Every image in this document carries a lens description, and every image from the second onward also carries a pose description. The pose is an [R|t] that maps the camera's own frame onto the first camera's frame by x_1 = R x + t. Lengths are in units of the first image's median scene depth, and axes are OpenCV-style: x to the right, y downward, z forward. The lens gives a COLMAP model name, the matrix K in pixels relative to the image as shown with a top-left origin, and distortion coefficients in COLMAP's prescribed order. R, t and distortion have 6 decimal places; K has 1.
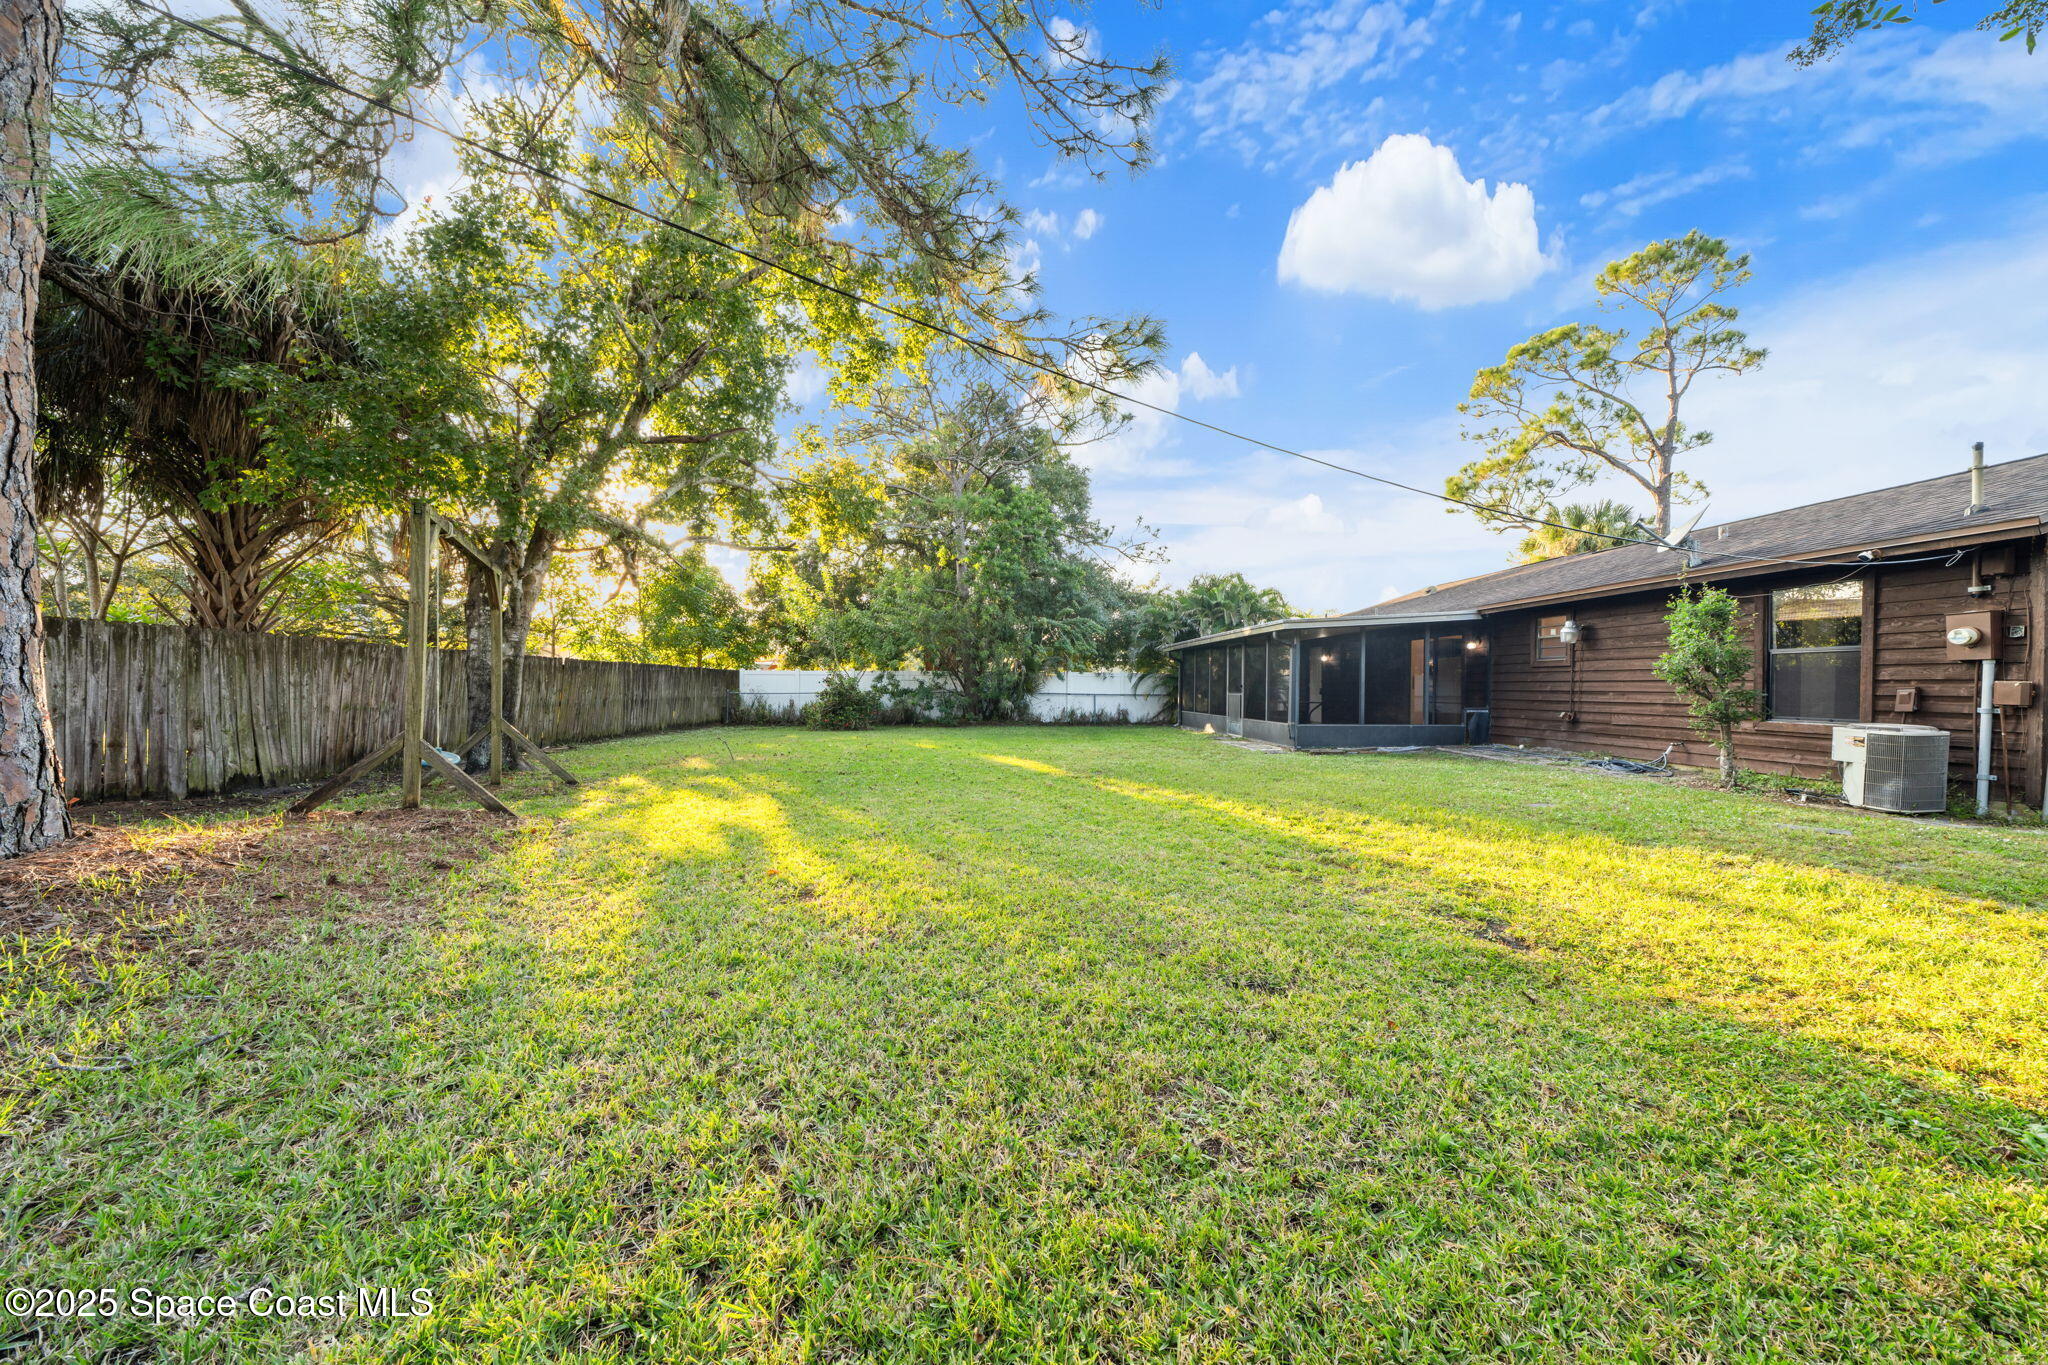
lens RADIAL K [[694.5, 0, 1023.8], [0, 694.5, 682.3], [0, 0, 1]] dist [0.000923, -0.000590]
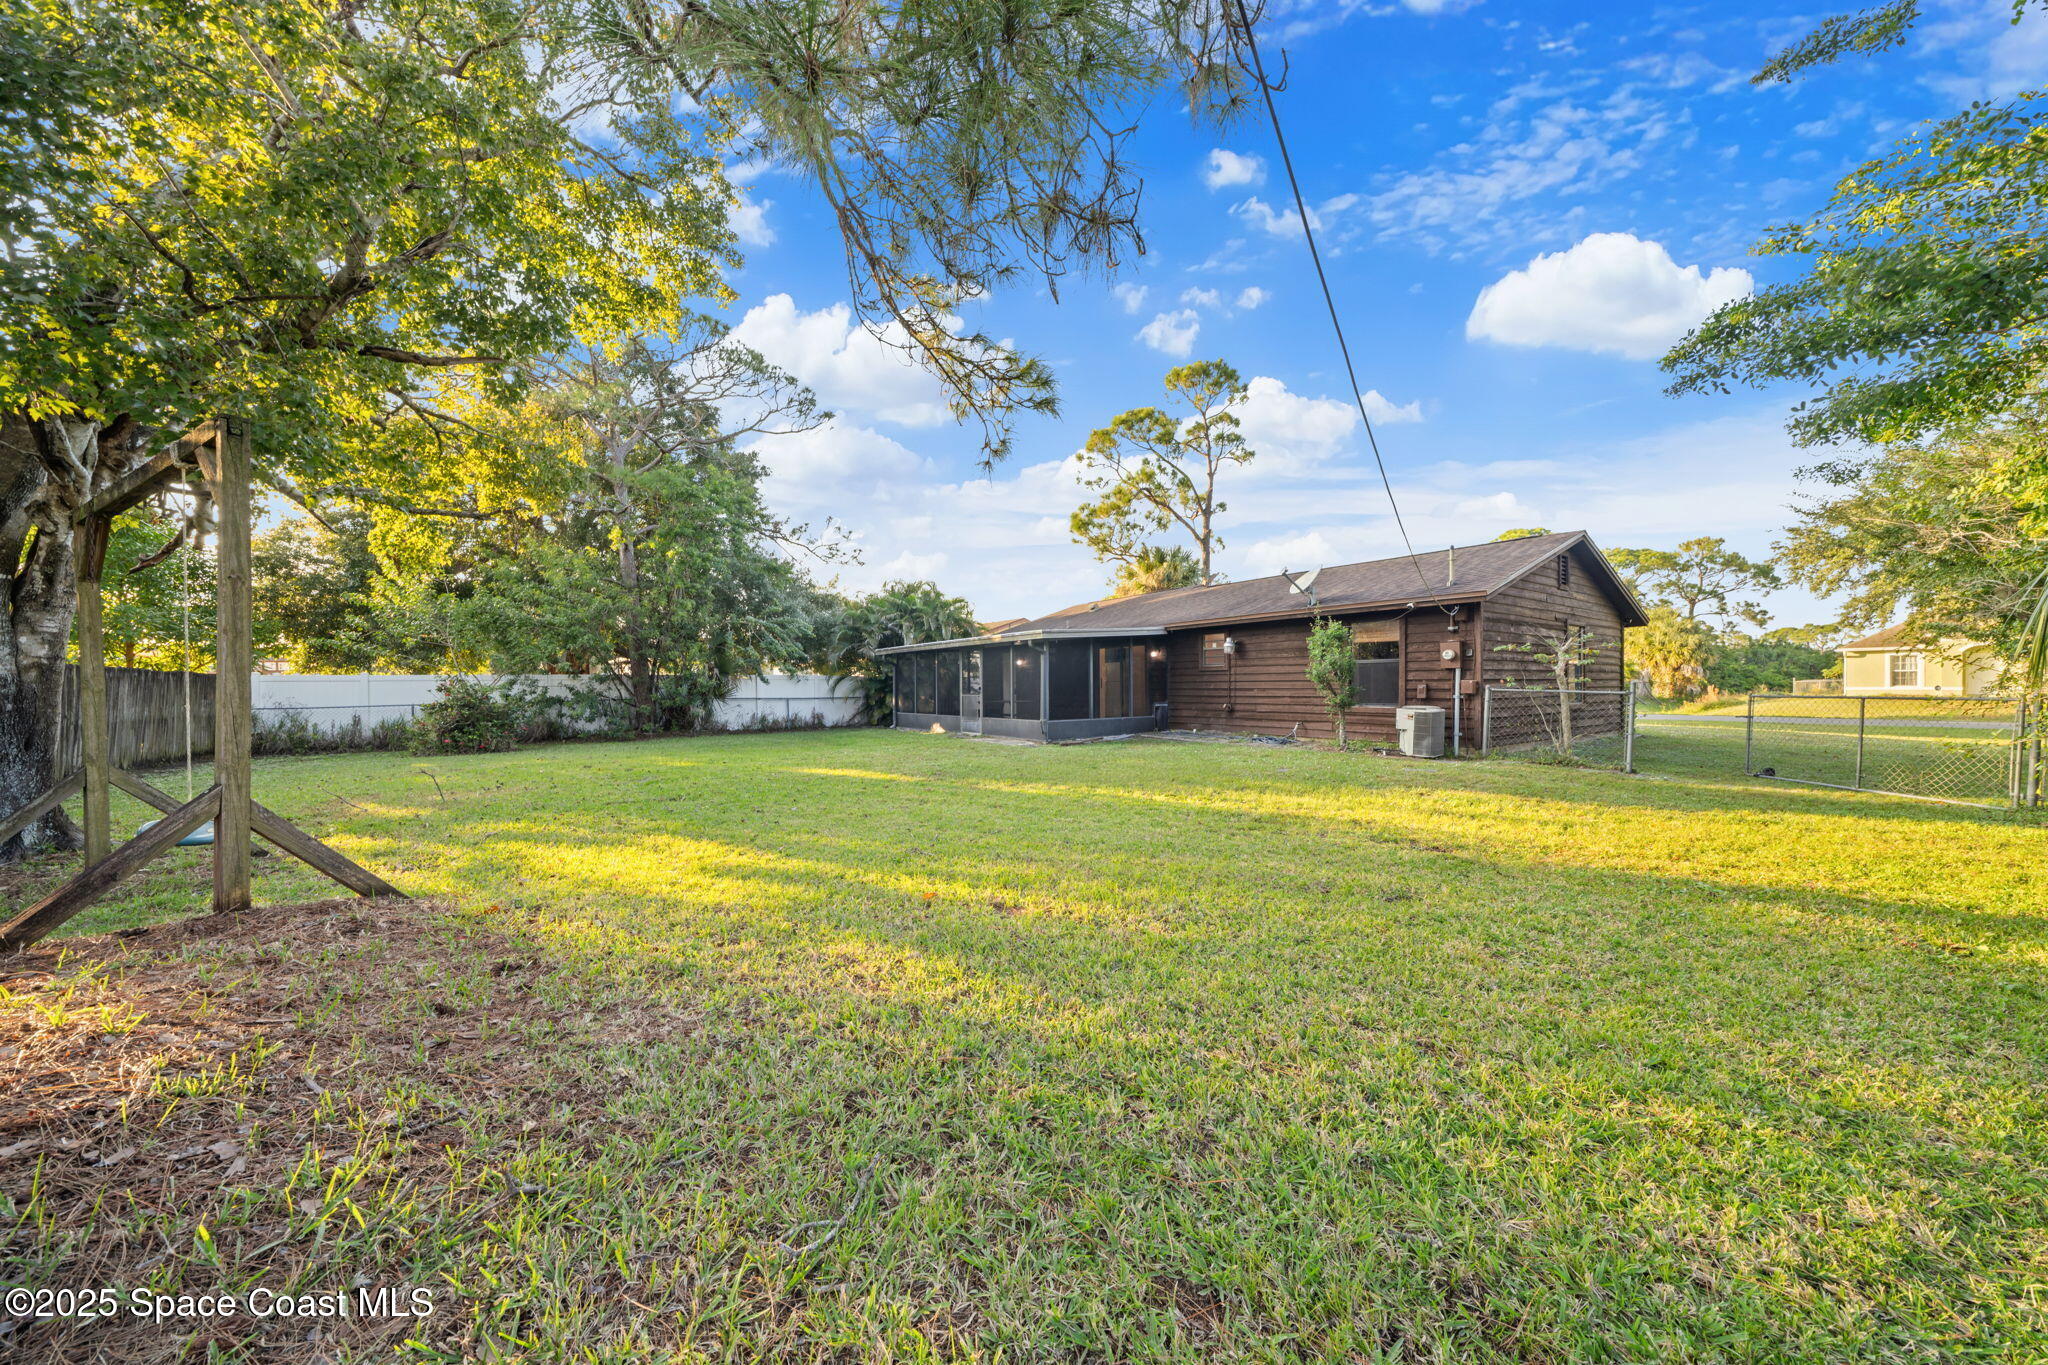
lens RADIAL K [[694.5, 0, 1024.3], [0, 694.5, 687.7], [0, 0, 1]] dist [0.000923, -0.000590]
pose [[0.845830, -0.014613, 0.533253, -0.135392], [0.011113, 0.999890, 0.009773, -0.003333], [-0.533337, -0.002340, 0.845899, 0.023202]]
